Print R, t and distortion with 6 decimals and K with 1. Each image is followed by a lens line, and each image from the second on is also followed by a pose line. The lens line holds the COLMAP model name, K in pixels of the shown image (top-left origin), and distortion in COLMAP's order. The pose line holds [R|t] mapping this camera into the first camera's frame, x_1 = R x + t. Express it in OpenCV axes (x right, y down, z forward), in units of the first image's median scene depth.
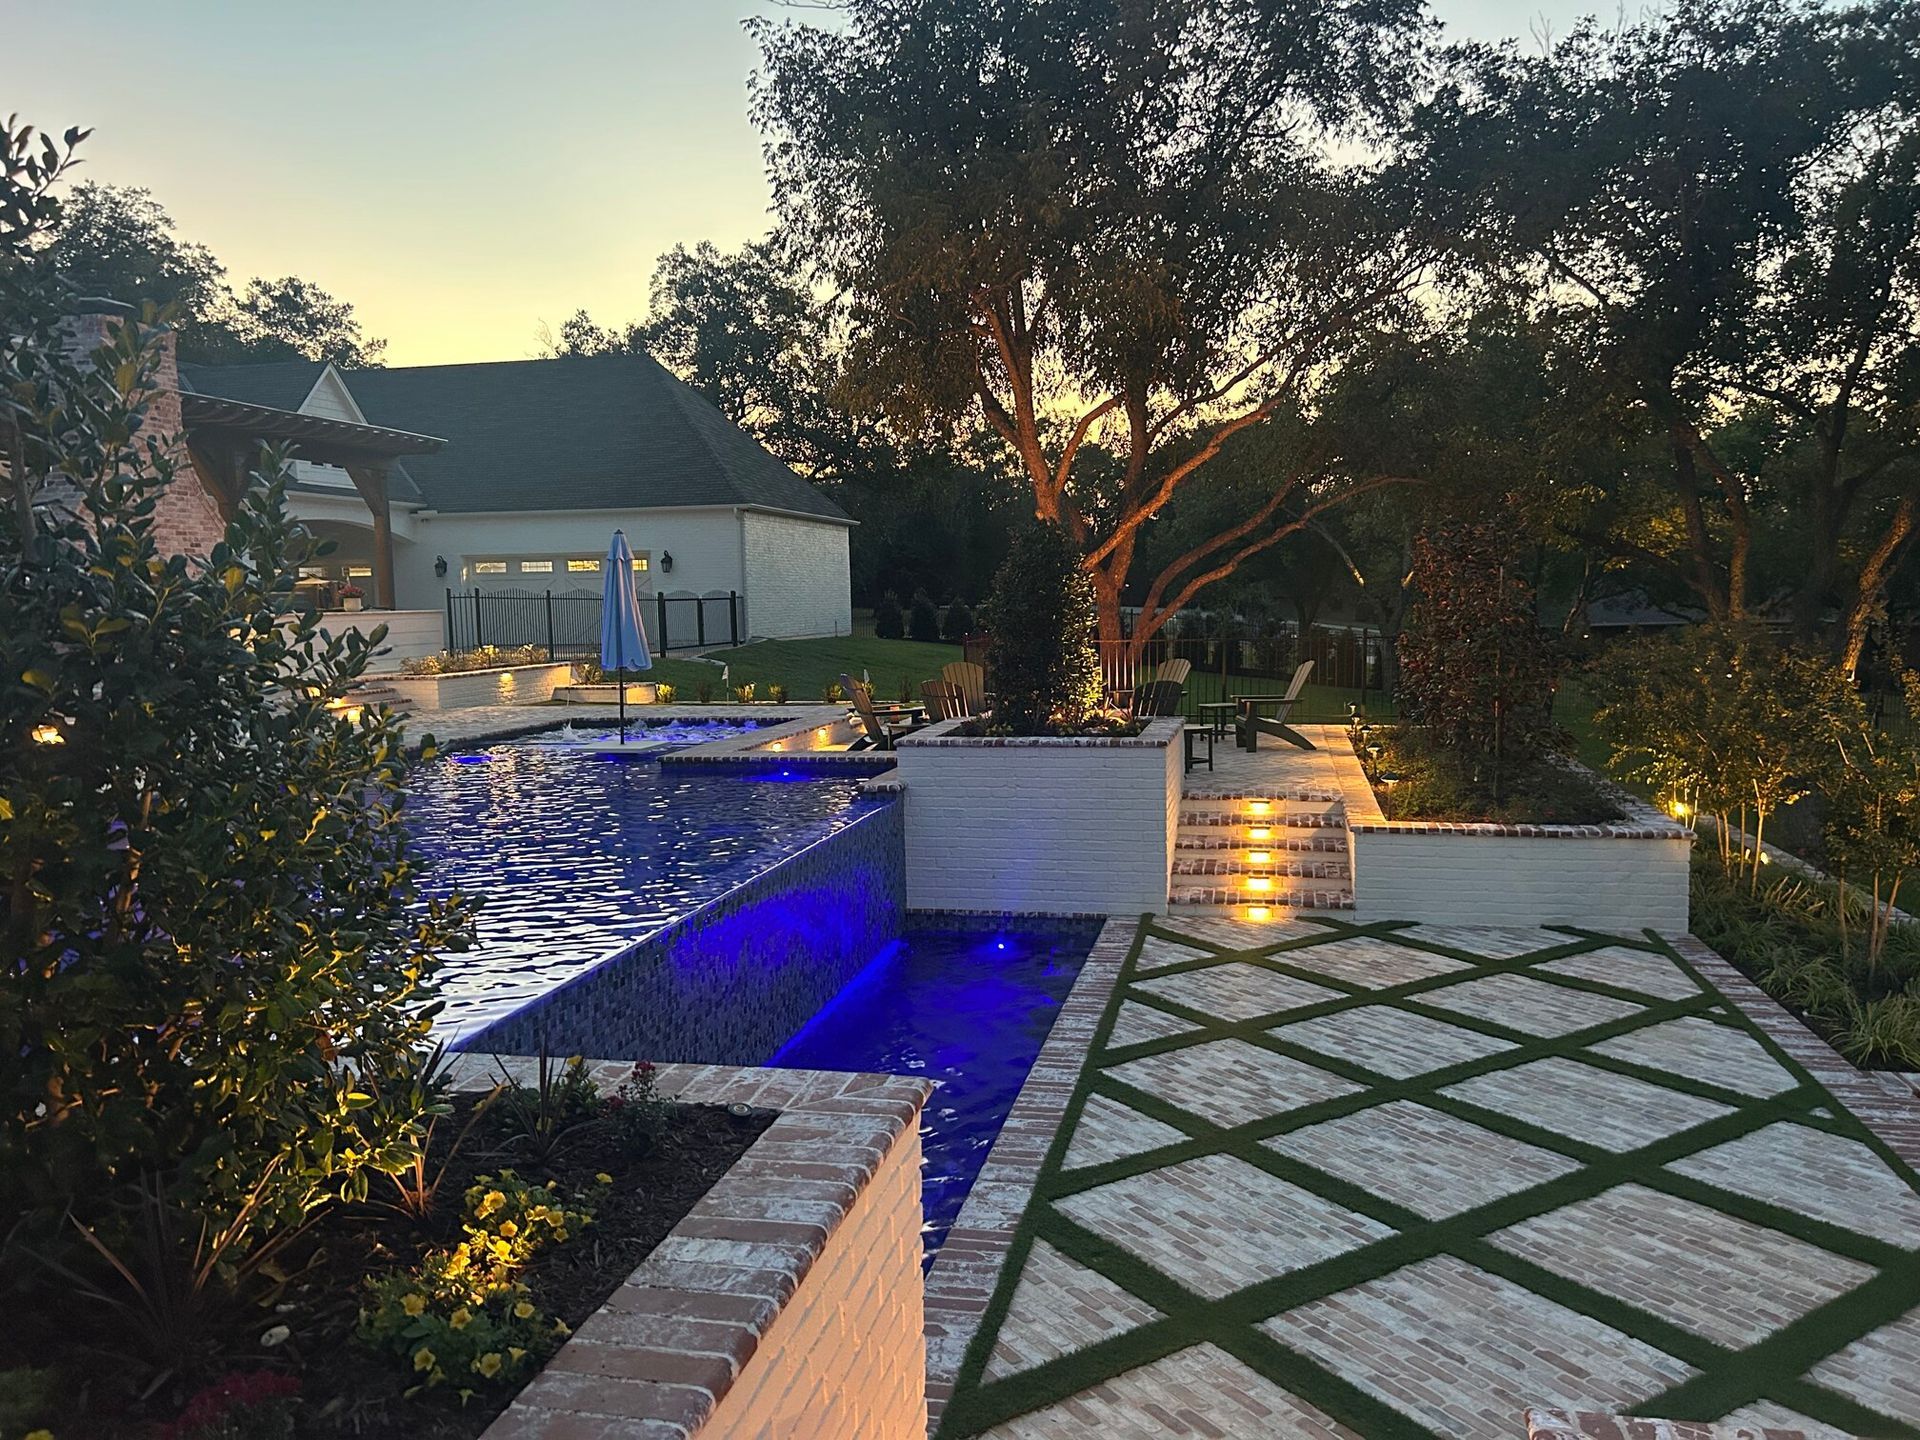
lens RADIAL K [[1463.0, 0, 962.9], [0, 1463.0, 722.3], [0, 0, 1]] dist [-0.014906, -0.004806]
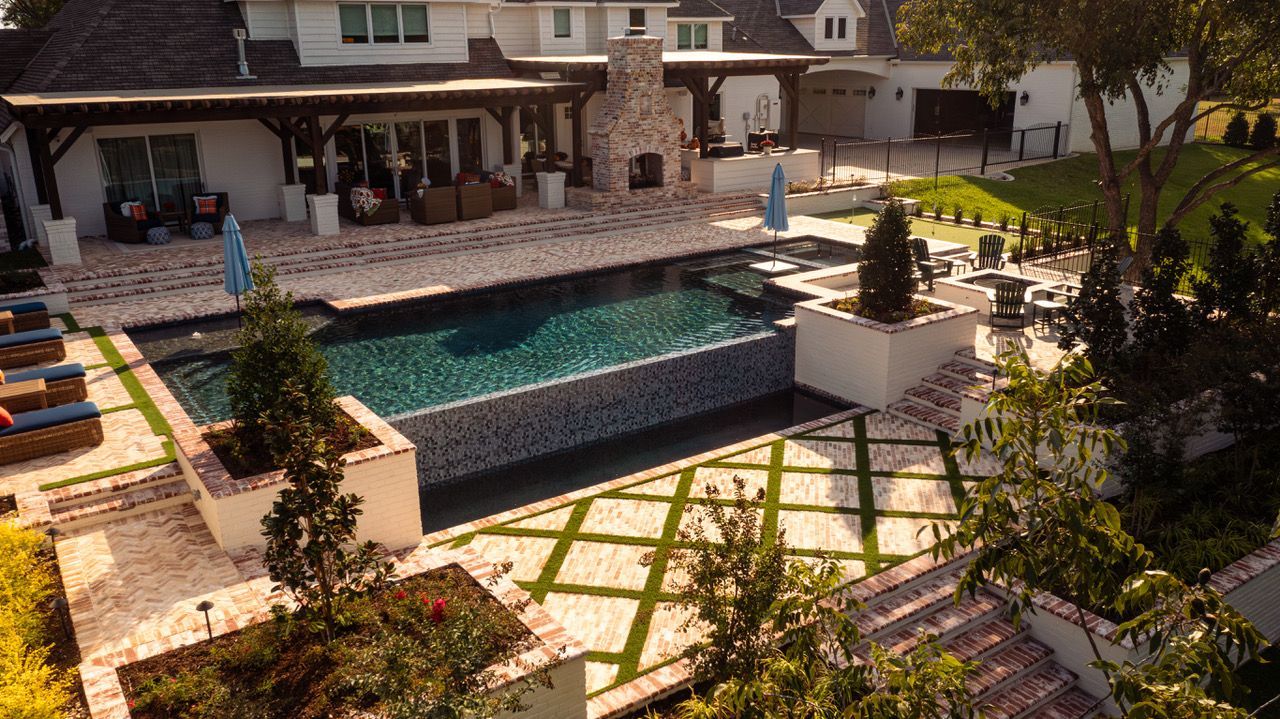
lens RADIAL K [[985.4, 0, 640.3], [0, 985.4, 358.3], [0, 0, 1]] dist [0.004158, 0.000364]
pose [[0.732030, 0.209413, -0.648289, 1.091243], [-0.051858, 0.965952, 0.253469, -0.398779], [0.679296, -0.151928, 0.717966, -0.362396]]
